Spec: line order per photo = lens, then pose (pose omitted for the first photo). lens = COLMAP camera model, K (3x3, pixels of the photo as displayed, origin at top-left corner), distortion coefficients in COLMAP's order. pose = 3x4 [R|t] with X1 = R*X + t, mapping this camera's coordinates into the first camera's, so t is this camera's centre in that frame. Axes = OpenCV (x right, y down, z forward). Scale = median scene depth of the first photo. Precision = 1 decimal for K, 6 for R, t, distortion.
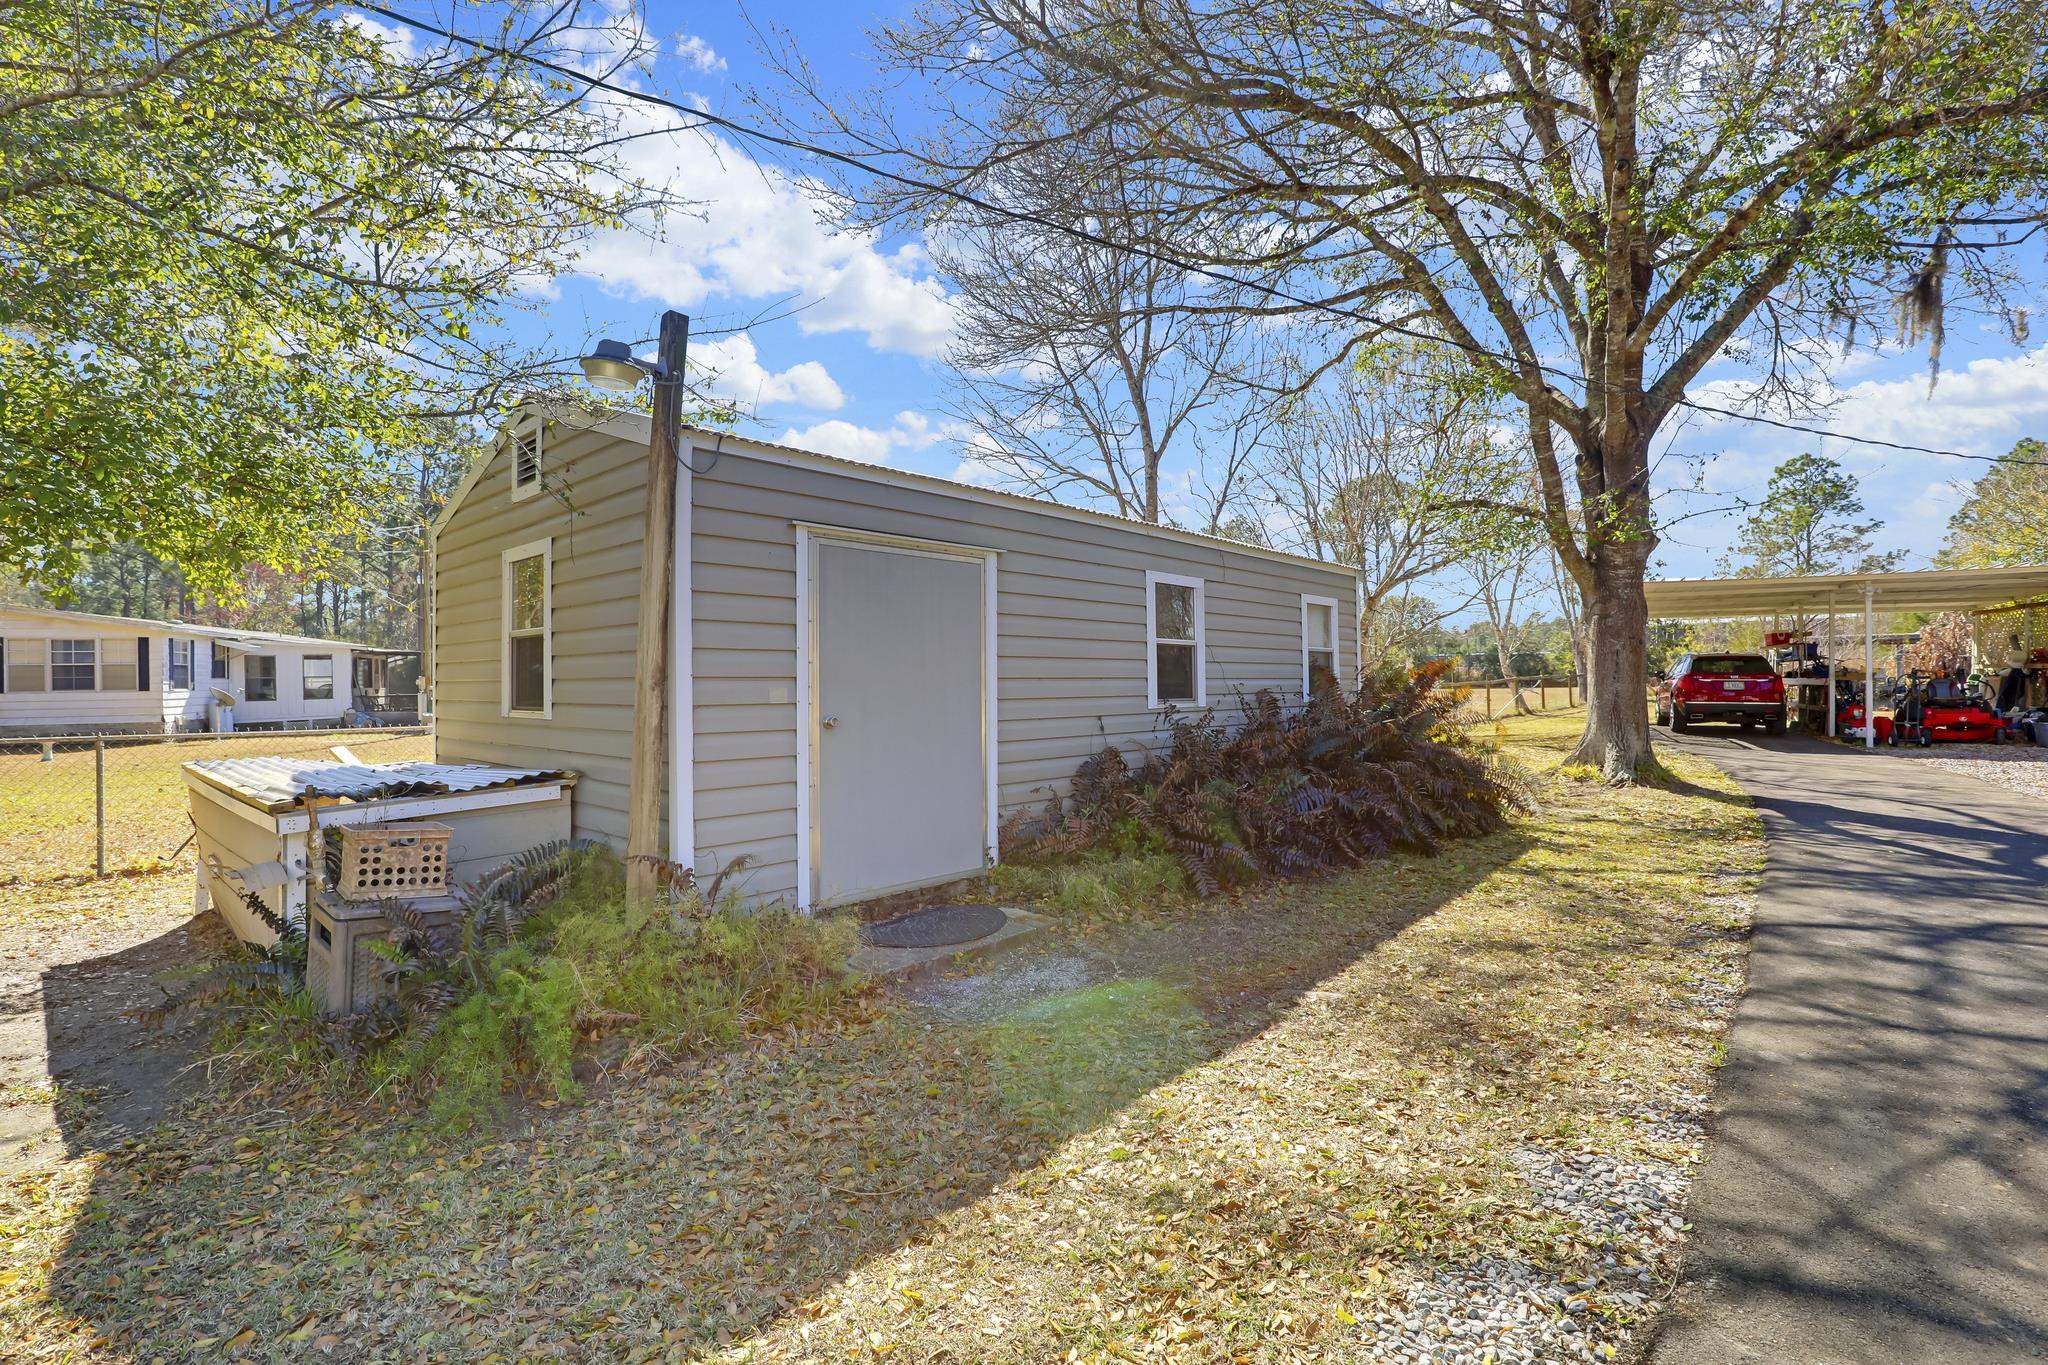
lens RADIAL K [[923.5, 0, 1039.5], [0, 923.5, 667.3], [0, 0, 1]] dist [-0.030502, 0.000573]
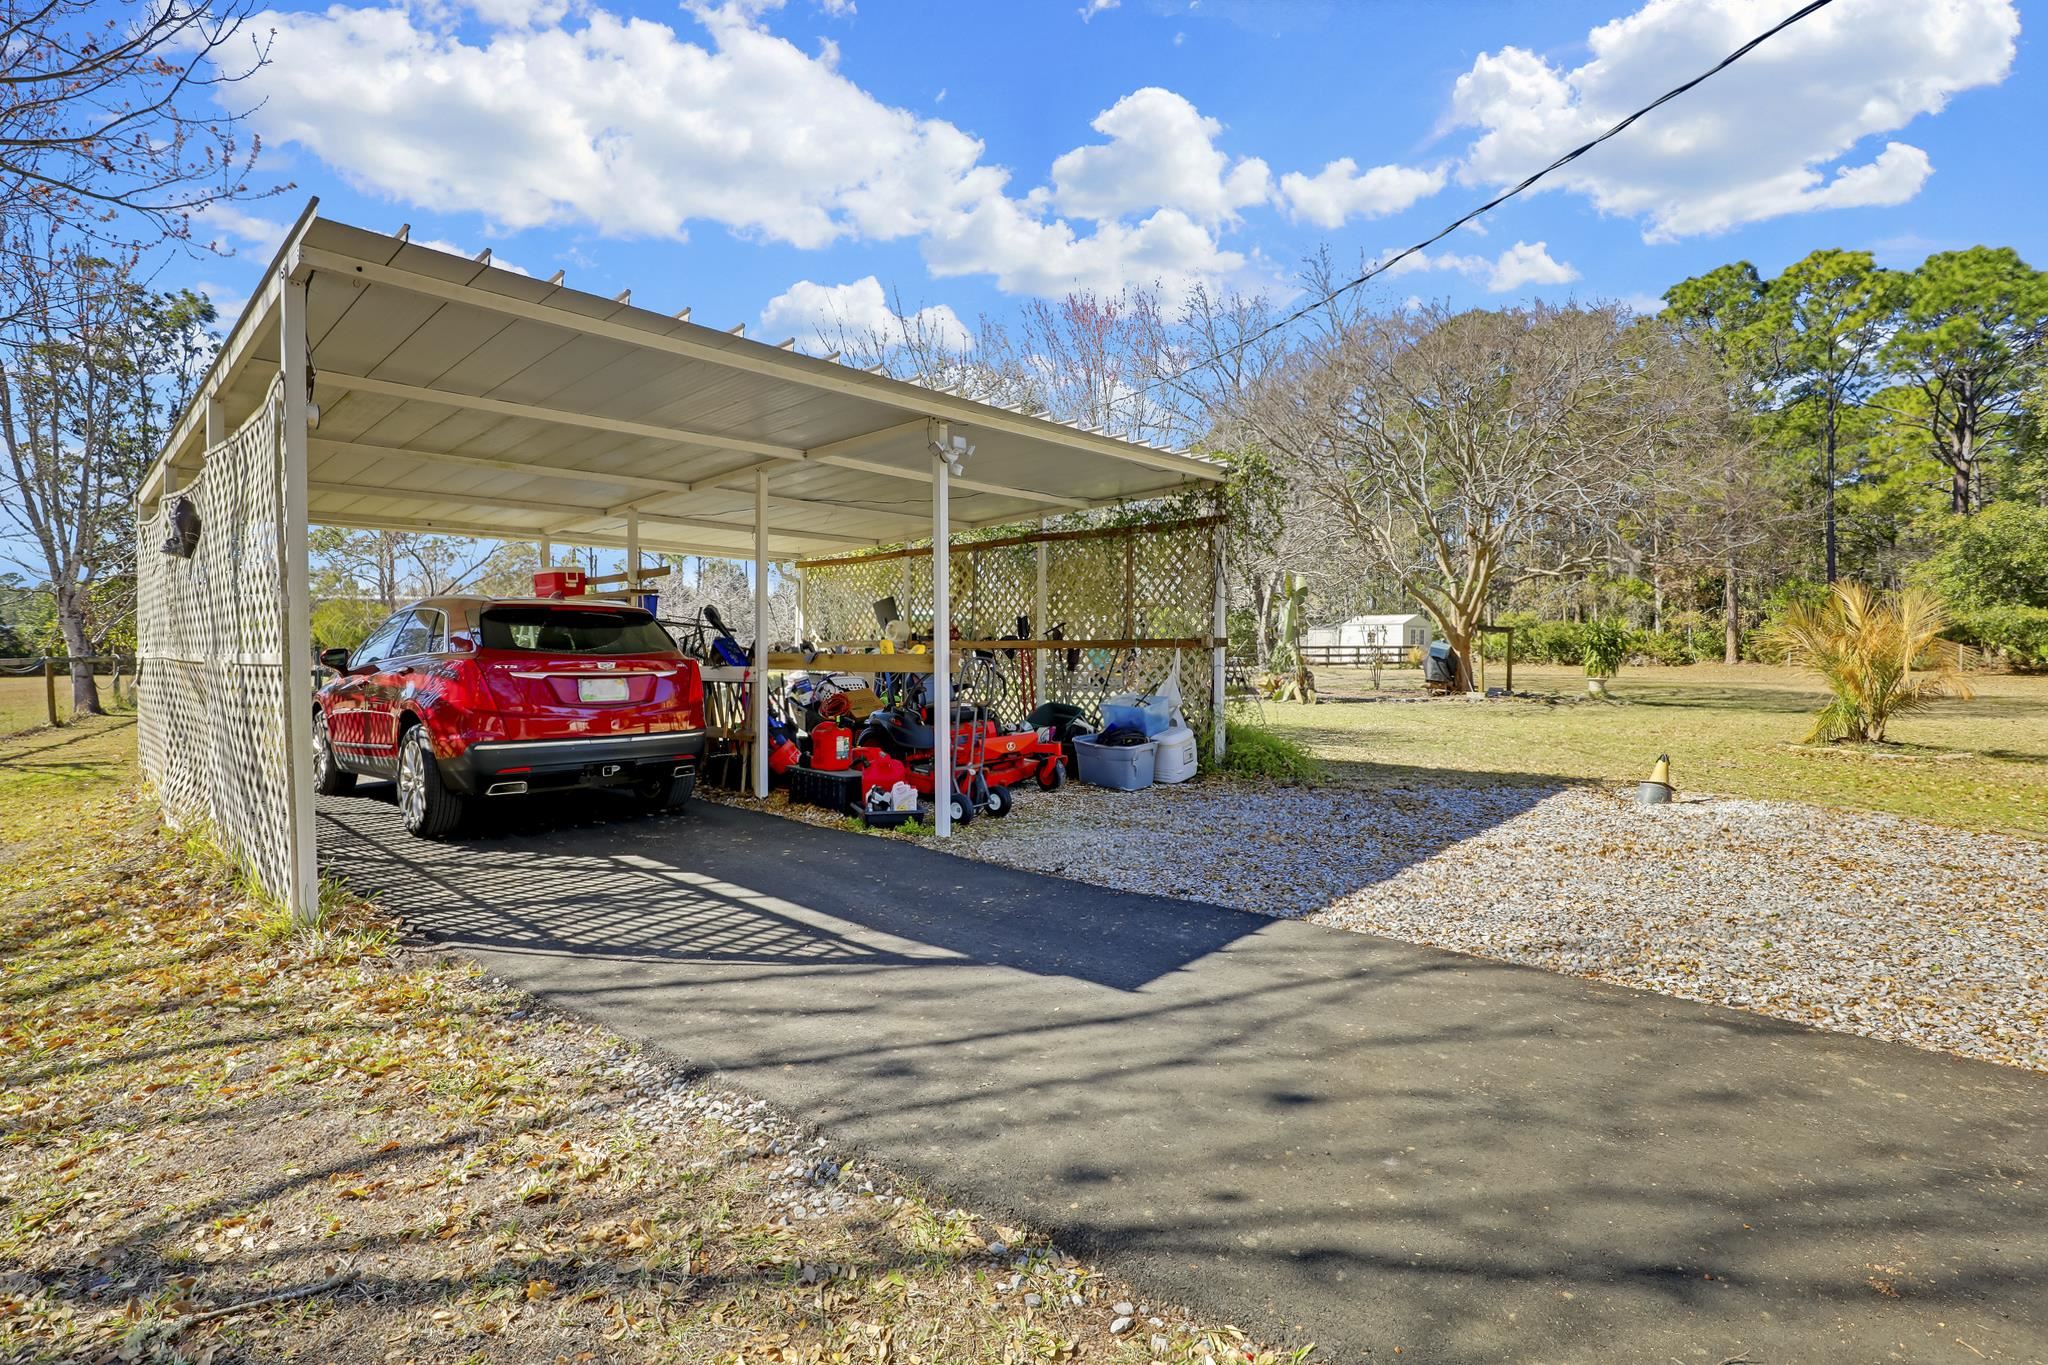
lens RADIAL K [[936.8, 0, 1017.6], [0, 936.8, 681.7], [0, 0, 1]] dist [-0.035572, 0.009759]
pose [[0.233530, -0.026204, 0.971996, 0.538325], [-0.008841, 0.999538, 0.029071, 0.004966], [-0.972309, -0.015382, 0.233191, 0.912748]]
